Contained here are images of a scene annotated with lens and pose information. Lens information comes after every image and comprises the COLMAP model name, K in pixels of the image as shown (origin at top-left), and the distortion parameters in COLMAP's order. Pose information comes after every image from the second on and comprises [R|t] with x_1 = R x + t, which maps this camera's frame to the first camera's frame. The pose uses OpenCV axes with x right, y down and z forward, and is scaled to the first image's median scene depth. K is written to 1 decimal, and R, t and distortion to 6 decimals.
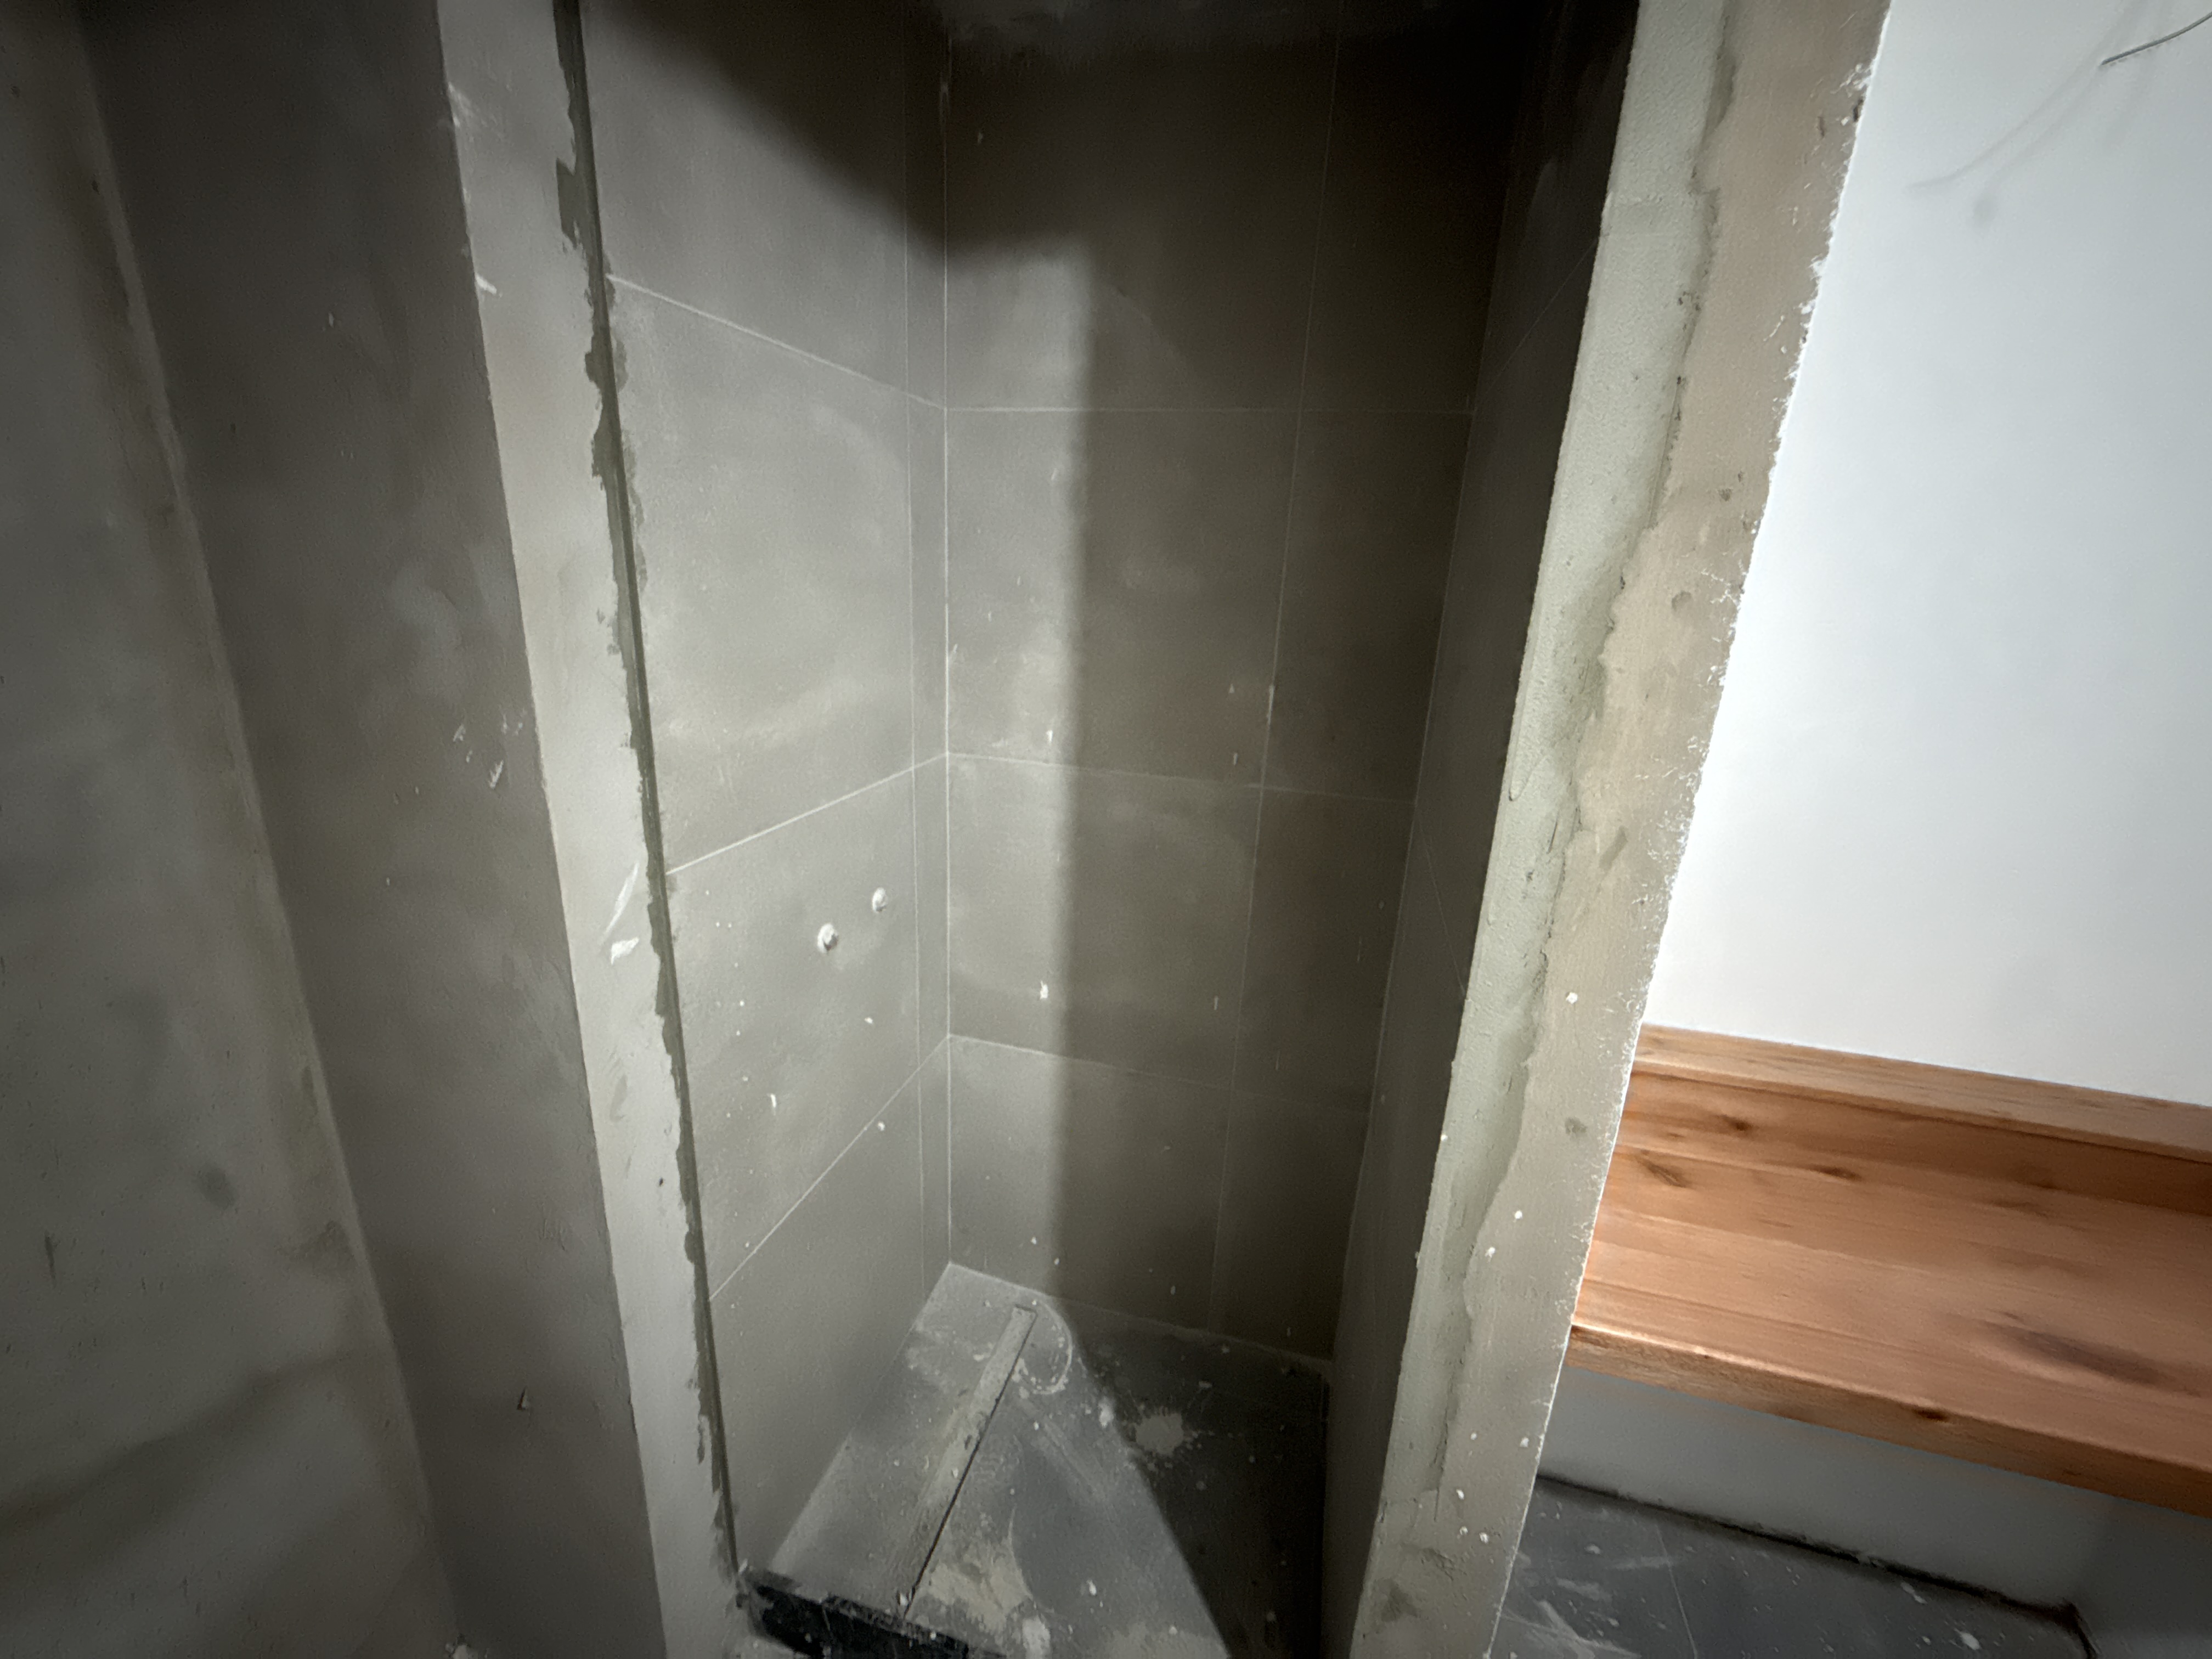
lens RADIAL K [[885.3, 0, 1101.4], [0, 885.3, 835.9], [0, 0, 1]] dist [-0.002883, 0.000417]
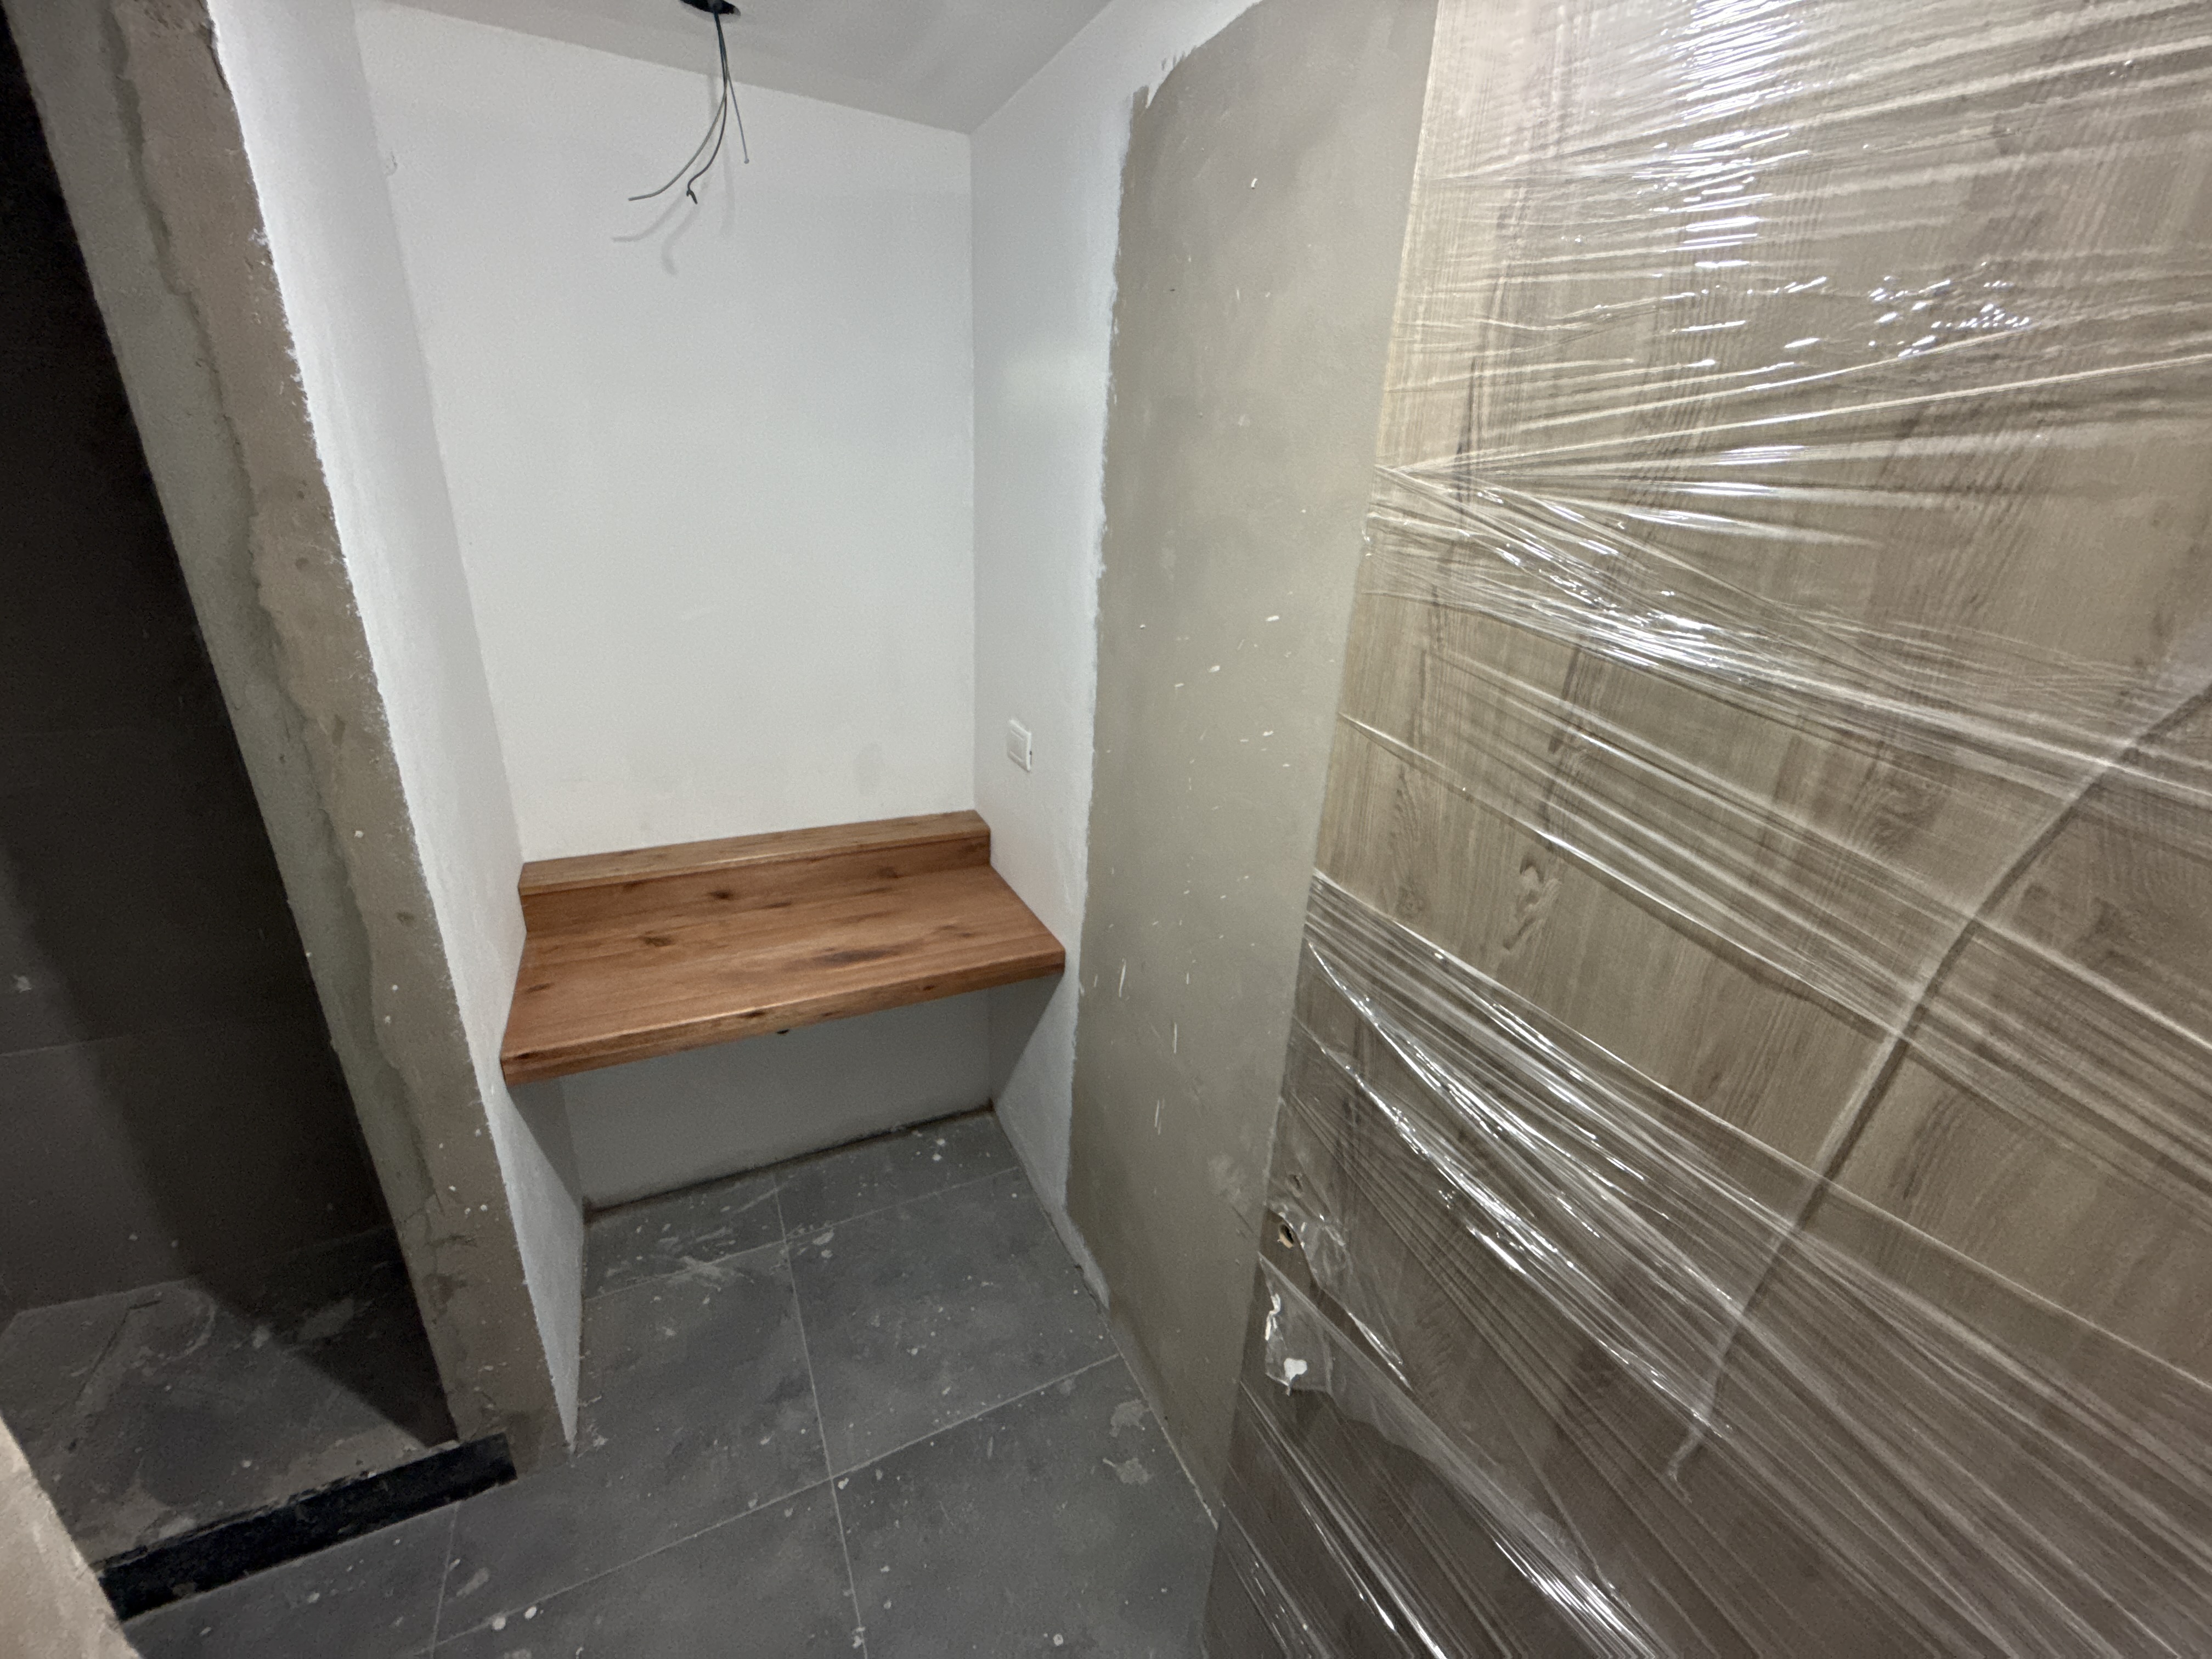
lens RADIAL K [[885.3, 0, 1121.8], [0, 885.3, 835.4], [0, 0, 1]] dist [-0.002883, 0.000417]
pose [[0.745586, -0.250233, 0.617644, 0.286076], [0.180645, 0.968014, 0.174118, 0.079602], [-0.641458, -0.018246, 0.766941, -0.482434]]
